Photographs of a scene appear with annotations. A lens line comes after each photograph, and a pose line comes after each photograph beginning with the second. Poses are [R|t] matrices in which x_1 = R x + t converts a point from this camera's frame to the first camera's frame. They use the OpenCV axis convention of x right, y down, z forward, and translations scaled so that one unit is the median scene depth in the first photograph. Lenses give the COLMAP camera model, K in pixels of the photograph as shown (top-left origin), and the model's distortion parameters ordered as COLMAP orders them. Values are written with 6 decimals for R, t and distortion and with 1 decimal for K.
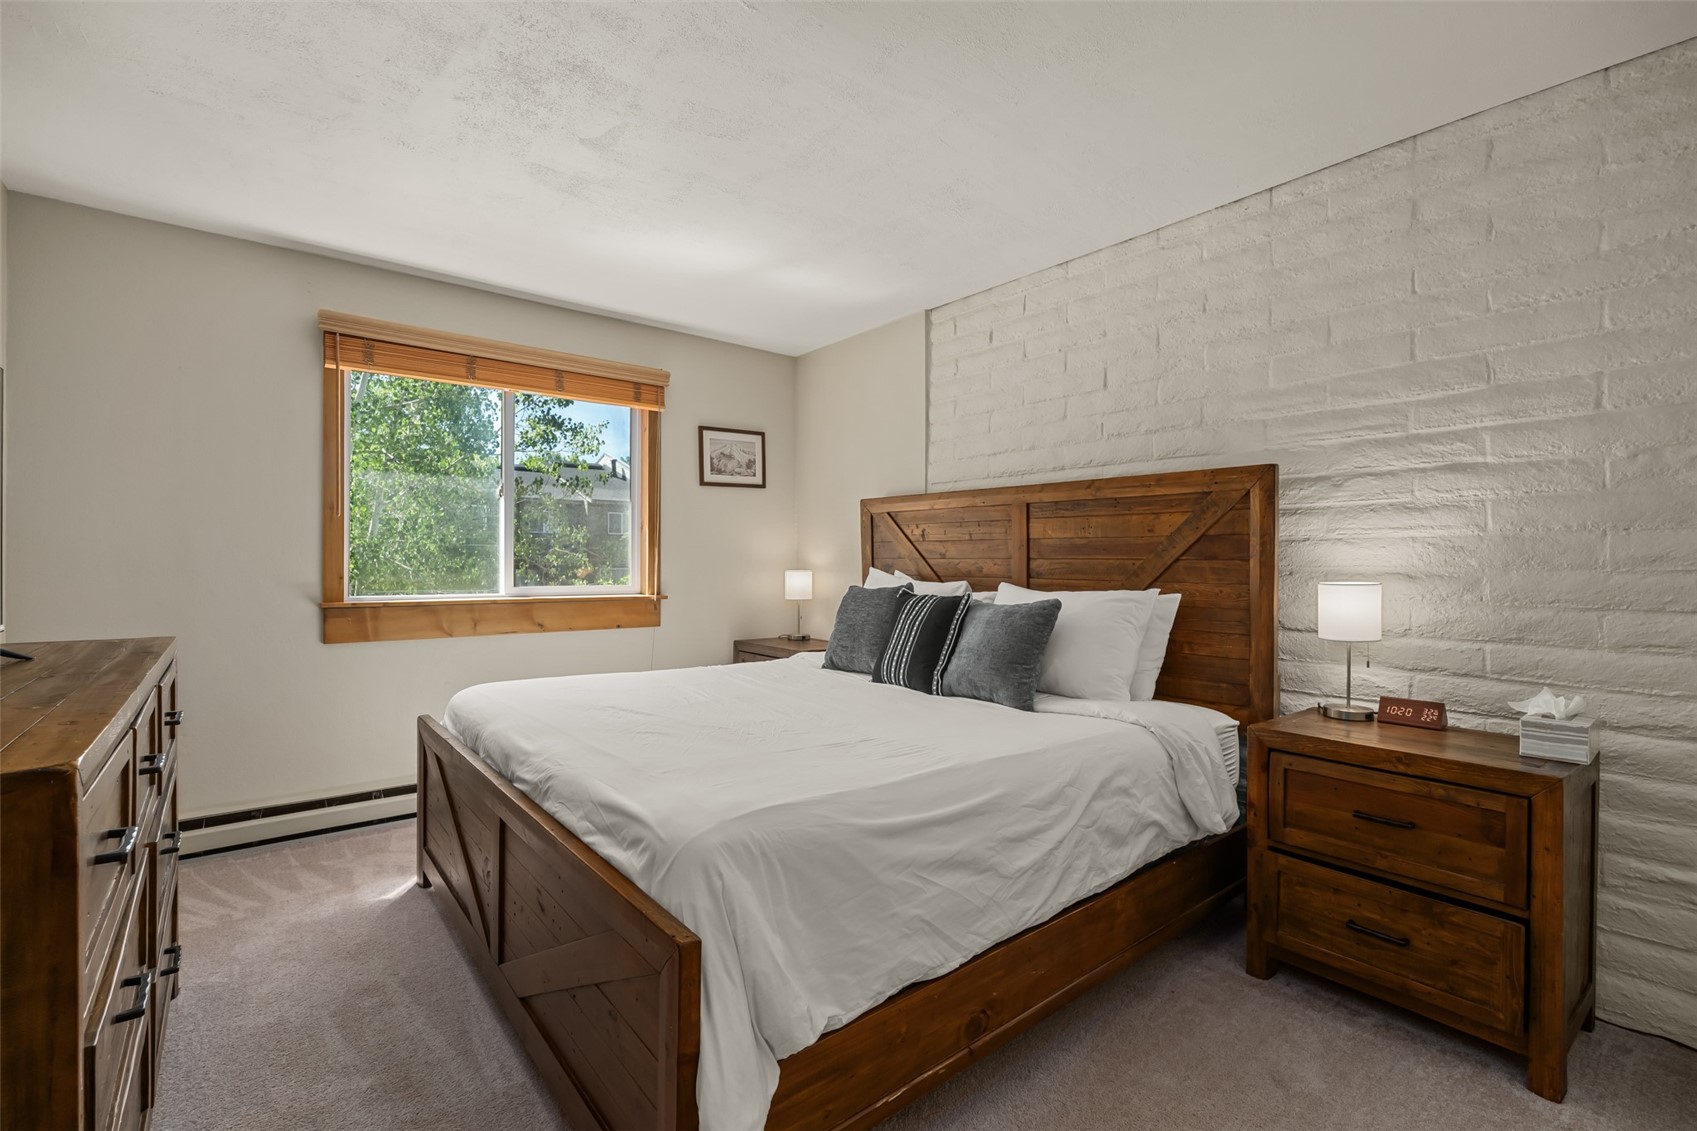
lens RADIAL K [[741.4, 0, 846.9], [0, 741.4, 559.7], [0, 0, 1]] dist [-0.003444, -0.000311]
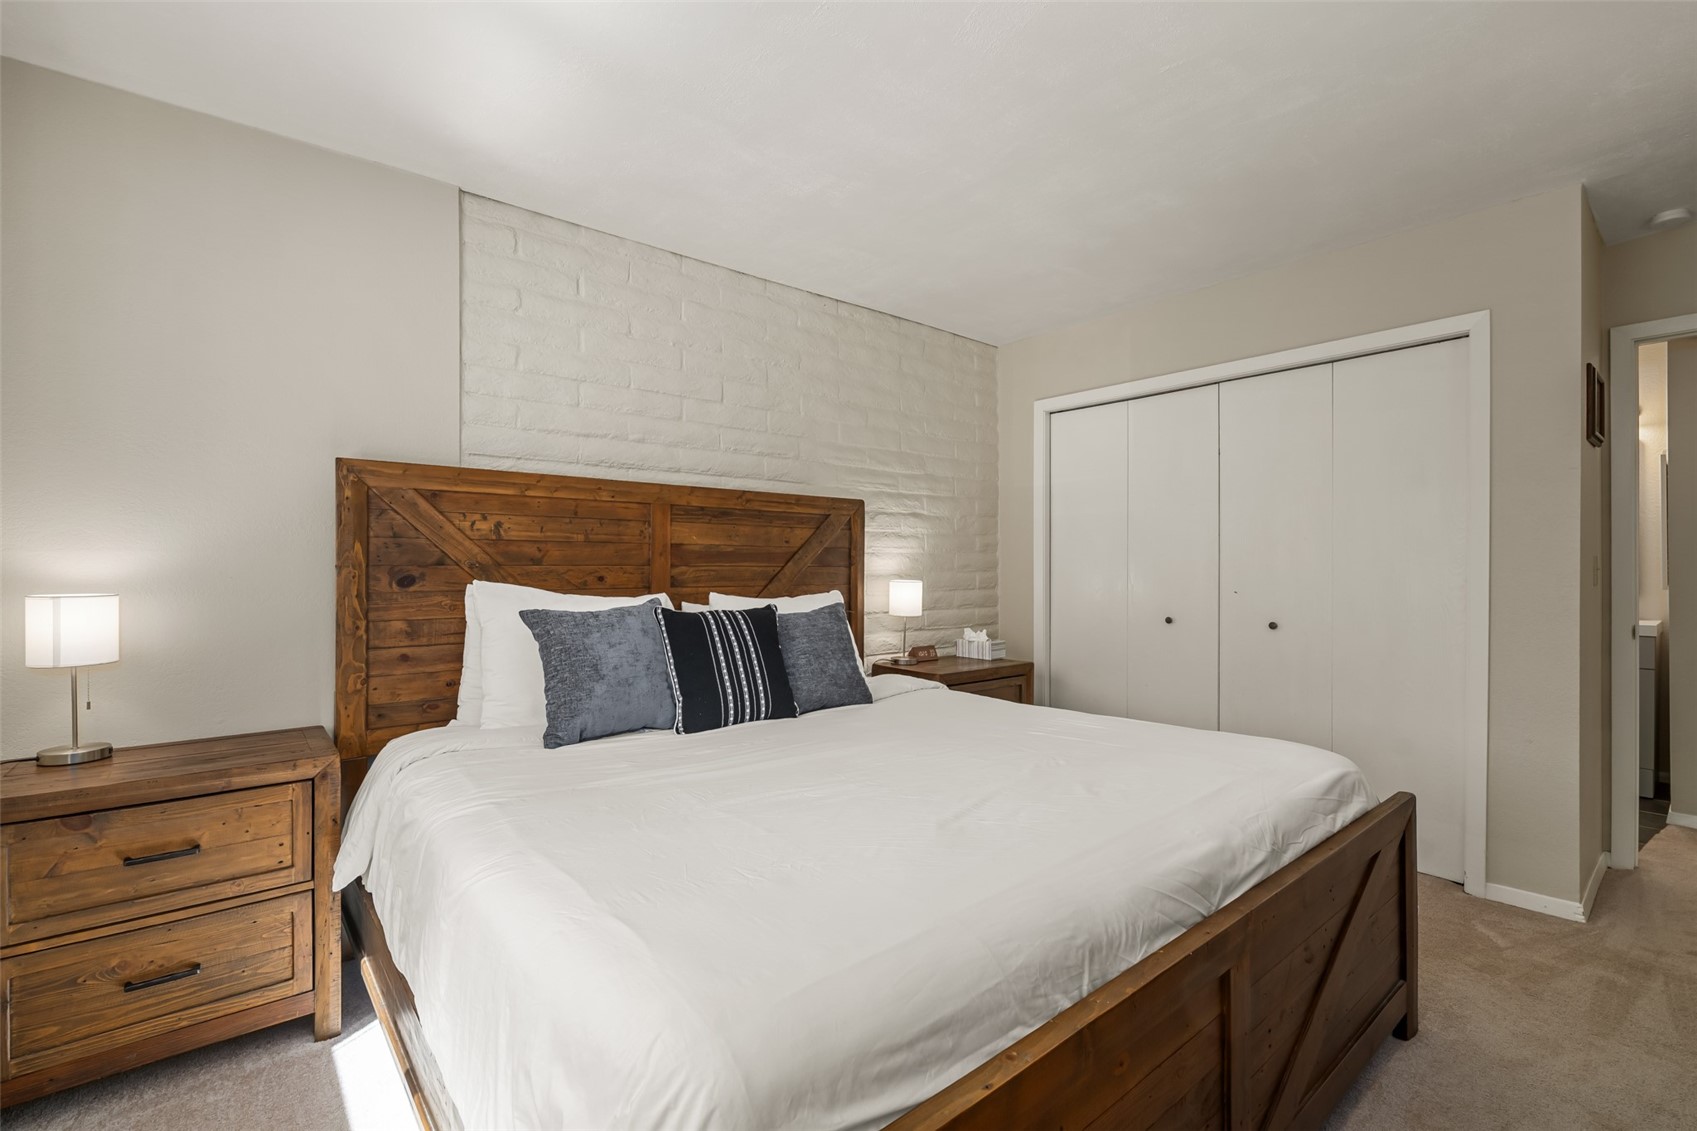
lens RADIAL K [[741.4, 0, 846.9], [0, 741.4, 559.7], [0, 0, 1]] dist [-0.003444, -0.000311]
pose [[-0.000780, 0.006389, 0.999979, -0.805856], [0.000841, 0.999979, -0.006388, -0.003583], [-0.999999, 0.000836, -0.000785, 0.965110]]
